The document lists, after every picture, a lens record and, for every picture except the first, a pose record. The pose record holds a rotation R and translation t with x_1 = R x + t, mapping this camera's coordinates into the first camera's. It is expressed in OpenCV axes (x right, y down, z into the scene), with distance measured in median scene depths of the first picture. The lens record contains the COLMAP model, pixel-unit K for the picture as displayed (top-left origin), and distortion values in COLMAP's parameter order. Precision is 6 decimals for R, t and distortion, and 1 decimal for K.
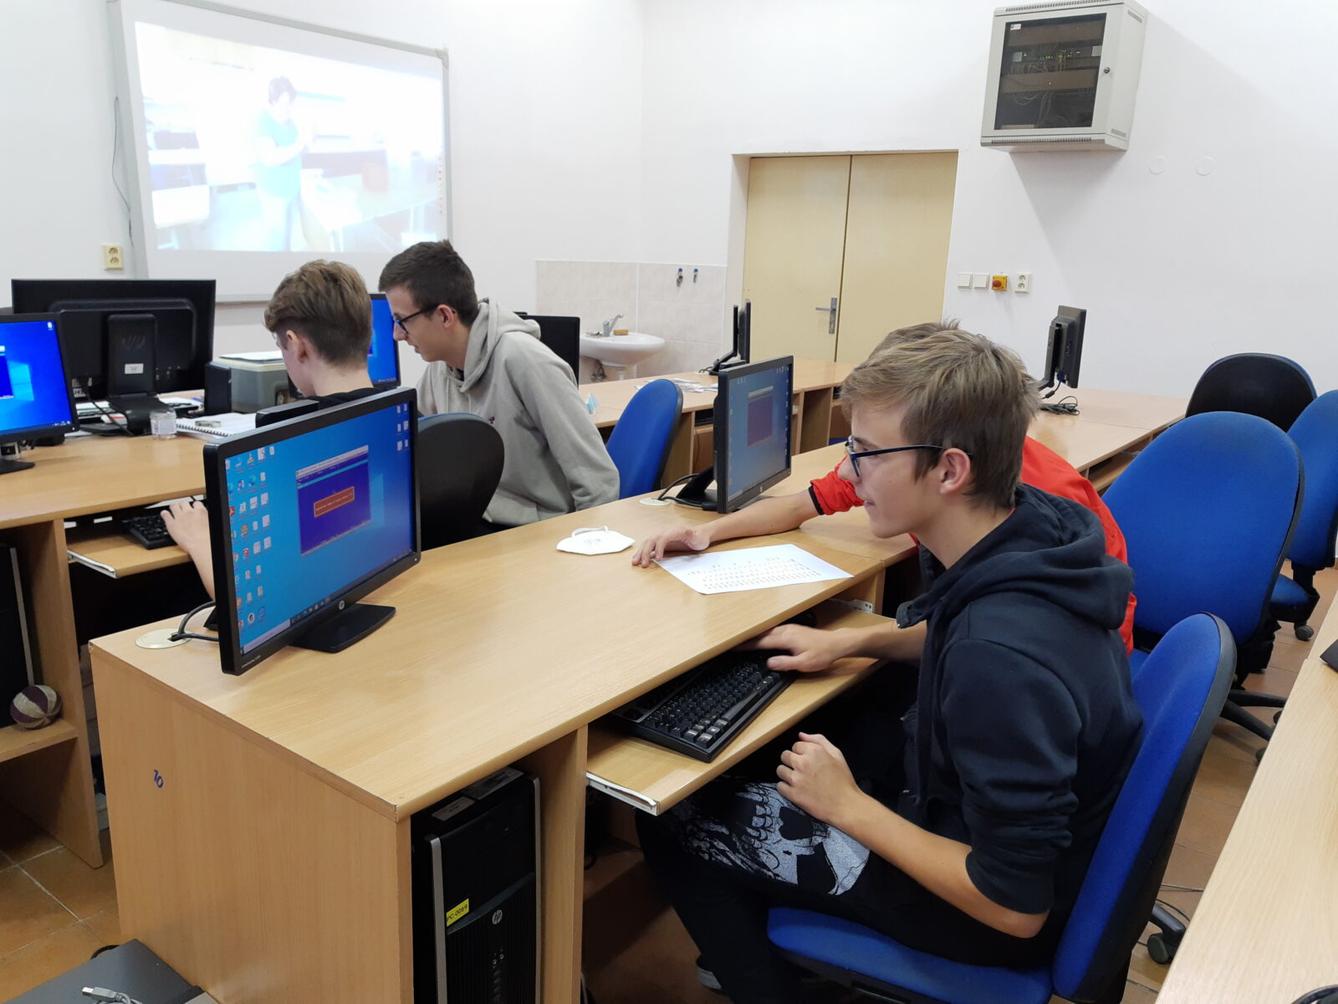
lens RADIAL K [[1030.5, 0, 683.5], [0, 1030.5, 526.2], [0, 0, 1]] dist [0.064630, -0.105720]
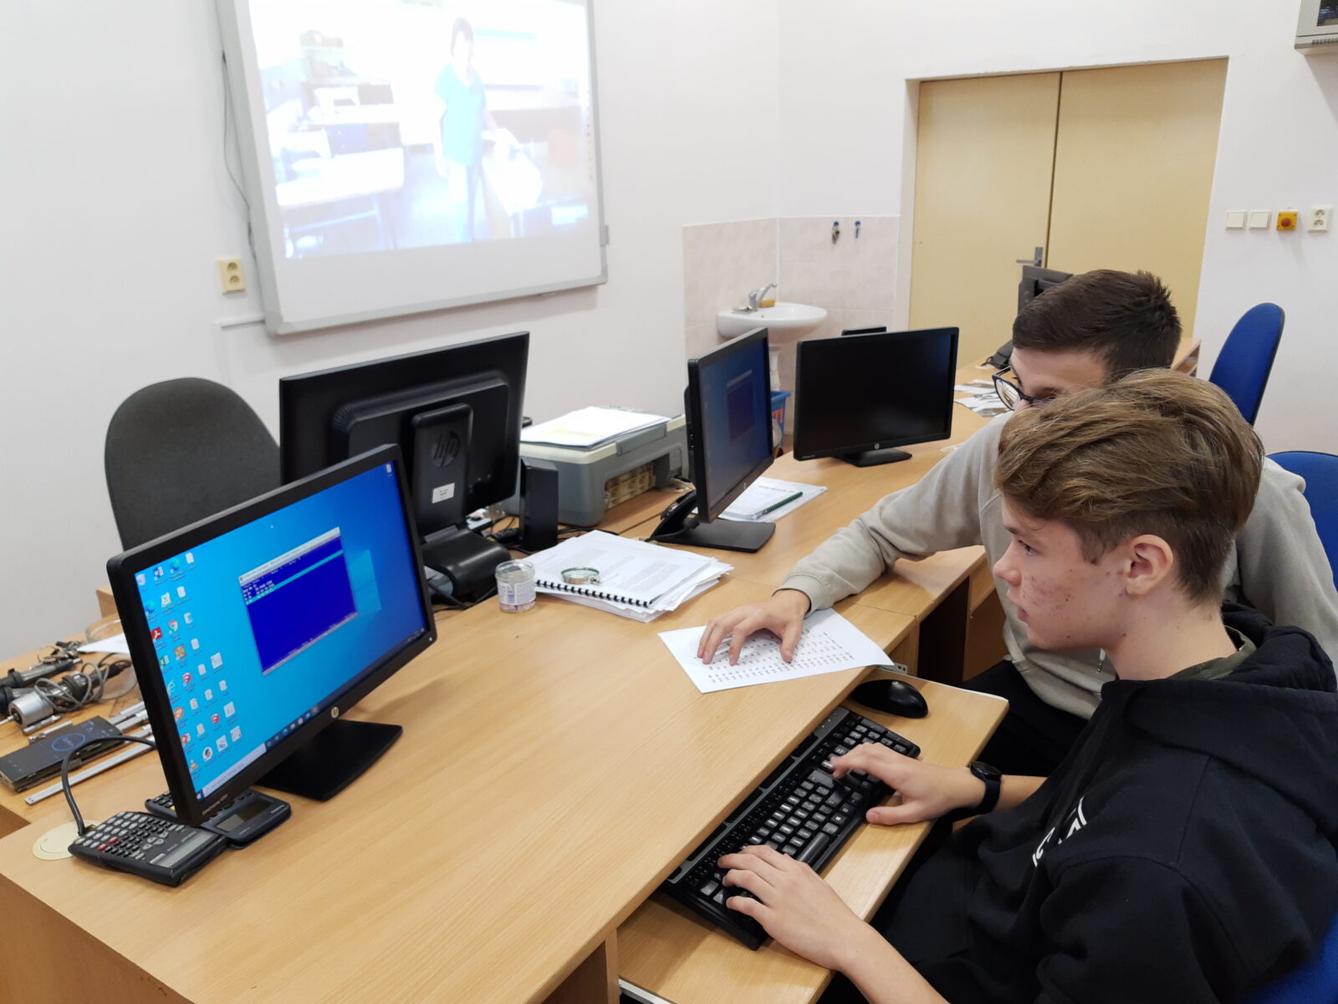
lens RADIAL K [[1019.4, 0, 662.6], [0, 1019.4, 521.5], [0, 0, 1]] dist [-0.002645, -0.000555]
pose [[0.996527, -0.076145, 0.033711, -0.397719], [0.073851, 0.995166, 0.064731, -0.154907], [-0.038477, -0.062017, 0.997333, 0.370116]]
